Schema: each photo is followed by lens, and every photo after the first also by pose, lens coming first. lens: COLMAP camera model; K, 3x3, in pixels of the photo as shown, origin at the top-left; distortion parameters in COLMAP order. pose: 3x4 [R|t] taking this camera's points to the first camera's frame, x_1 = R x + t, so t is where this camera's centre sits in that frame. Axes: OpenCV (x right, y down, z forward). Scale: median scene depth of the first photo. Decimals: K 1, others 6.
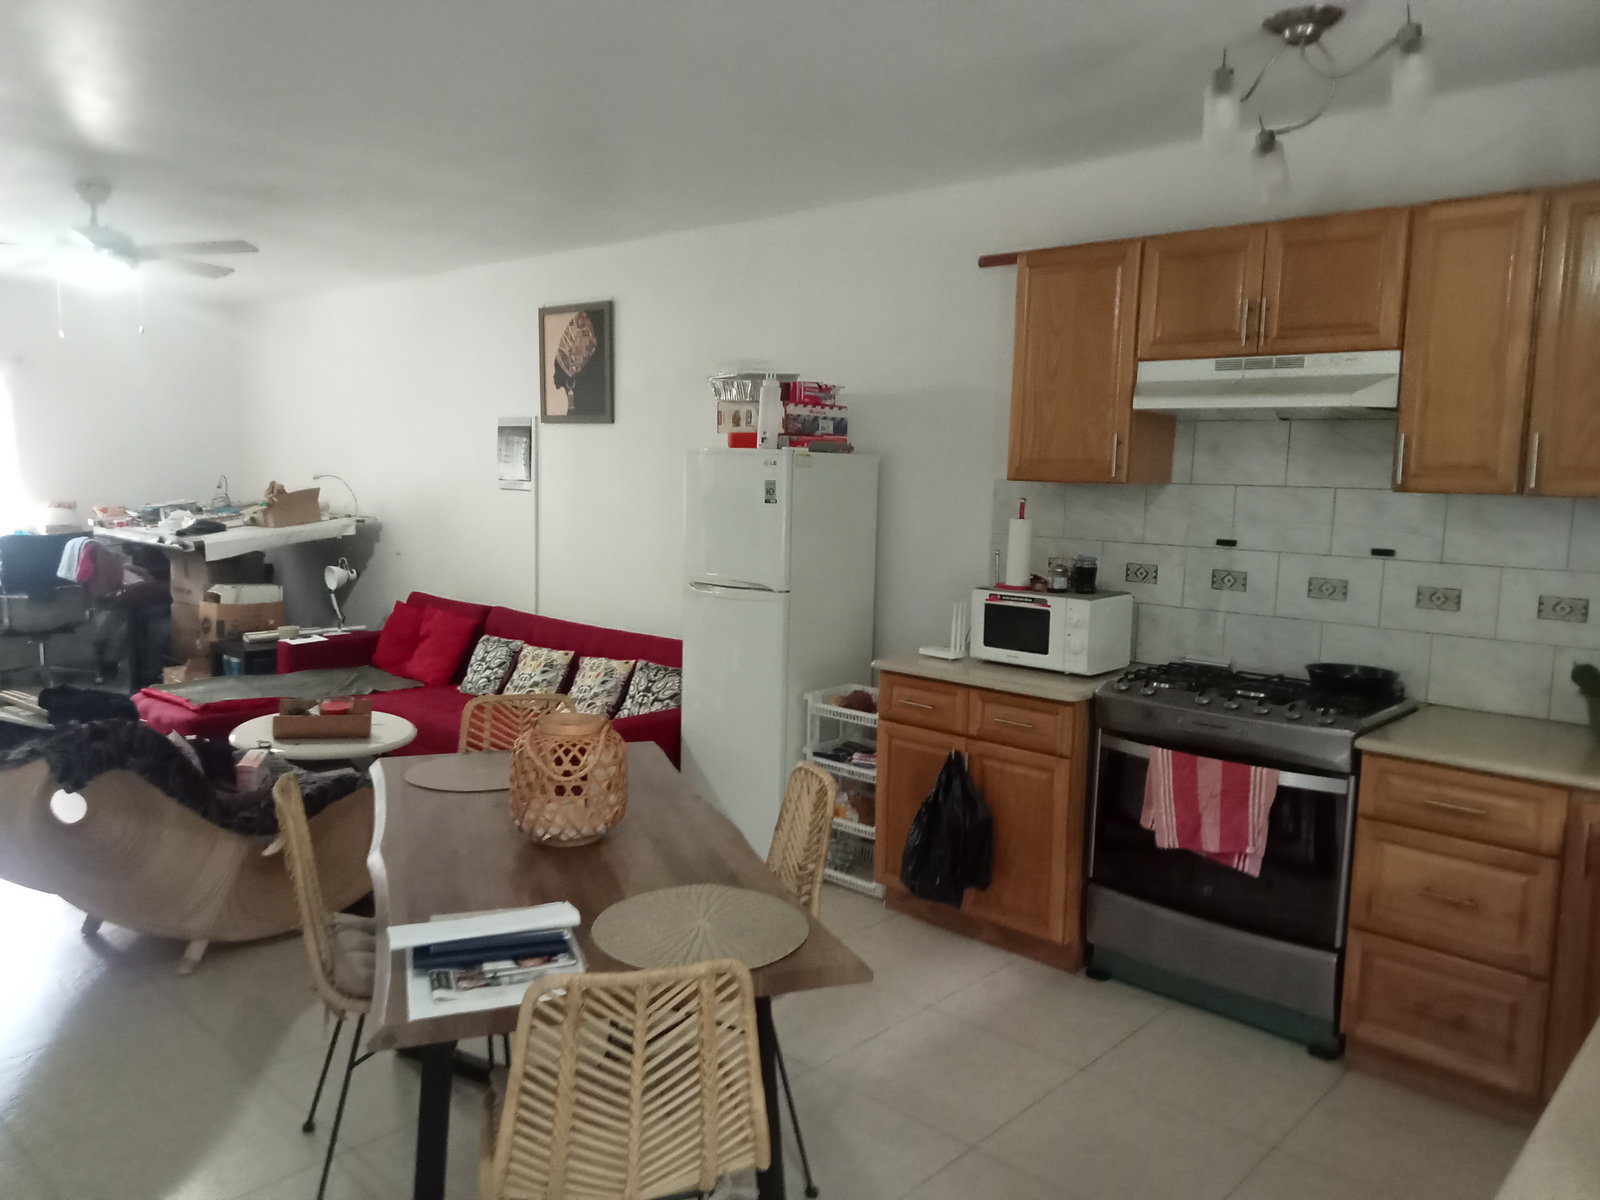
lens RADIAL K [[1164.0, 0, 800.0], [0, 1164.0, 600.0], [0, 0, 1]] dist [0.002257, 0.000570]
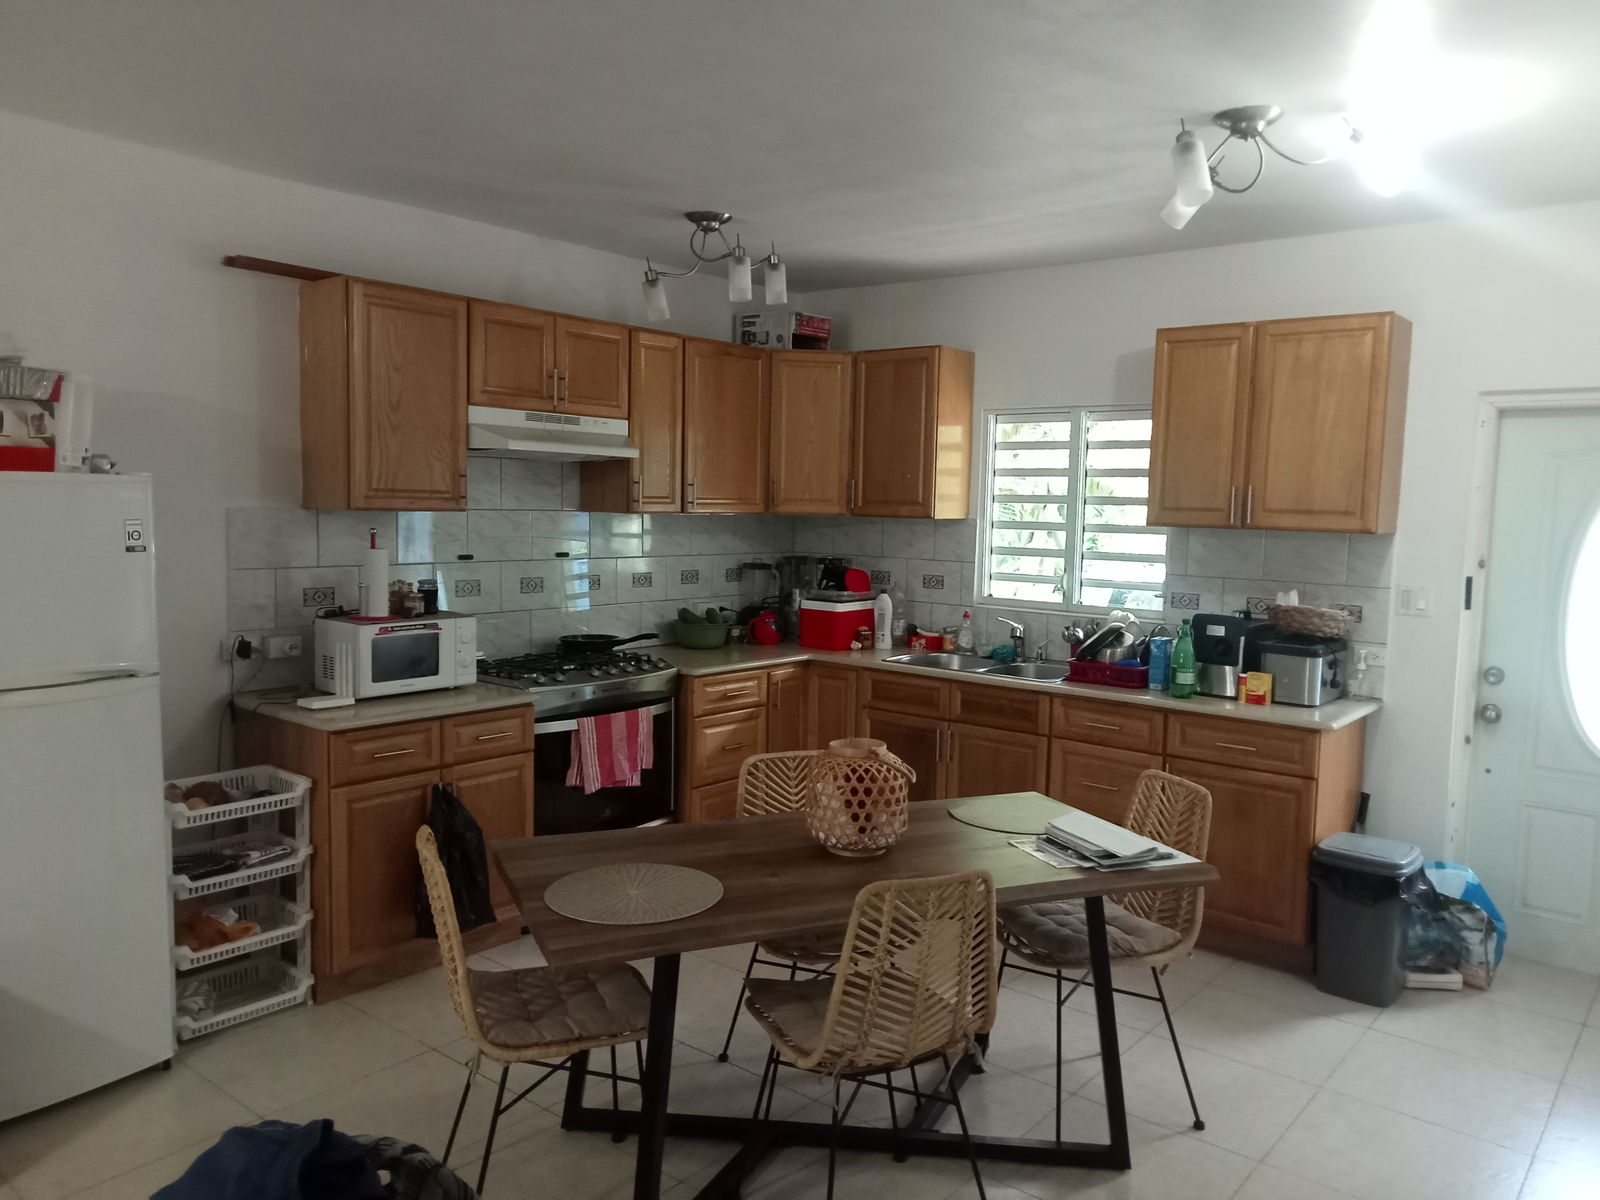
lens RADIAL K [[1164.0, 0, 800.0], [0, 1164.0, 600.0], [0, 0, 1]] dist [0.002257, 0.000570]
pose [[-0.060686, -0.109802, 0.992099, -0.894464], [0.091870, 0.989098, 0.115090, -0.117951], [-0.993920, 0.098129, -0.049937, 0.757230]]
